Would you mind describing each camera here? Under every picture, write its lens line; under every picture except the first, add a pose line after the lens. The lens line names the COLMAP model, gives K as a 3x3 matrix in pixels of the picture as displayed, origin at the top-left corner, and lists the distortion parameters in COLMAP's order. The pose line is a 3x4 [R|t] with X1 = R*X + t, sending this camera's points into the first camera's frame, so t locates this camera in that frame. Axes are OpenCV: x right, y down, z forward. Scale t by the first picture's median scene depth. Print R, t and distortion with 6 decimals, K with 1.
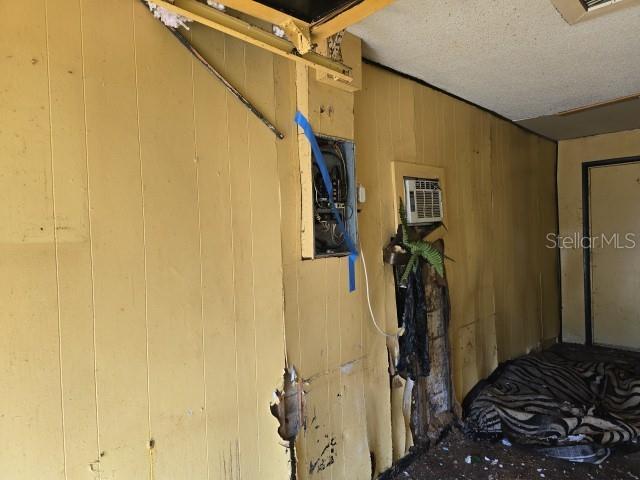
lens RADIAL K [[432.2, 0, 320.9], [0, 432.2, 240.7], [0, 0, 1]] dist [0.053161, -0.043477]
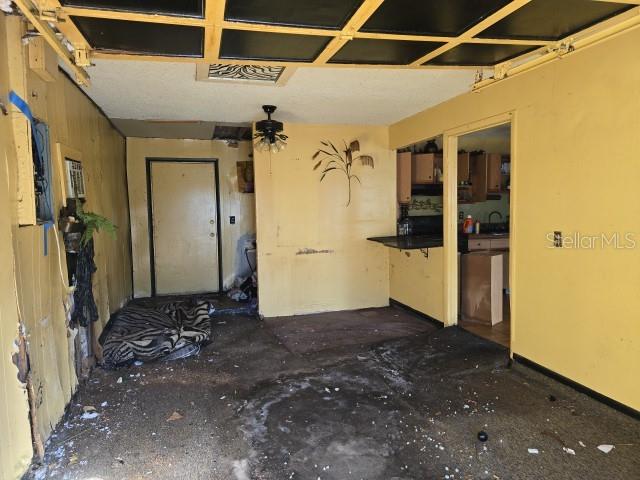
lens RADIAL K [[432.2, 0, 318.9], [0, 432.2, 239.3], [0, 0, 1]] dist [0.053161, -0.043477]
pose [[0.510323, -0.039365, 0.859081, -0.429677], [0.008123, 0.999128, 0.040957, 0.025298], [-0.859944, -0.013923, 0.510198, -0.163004]]
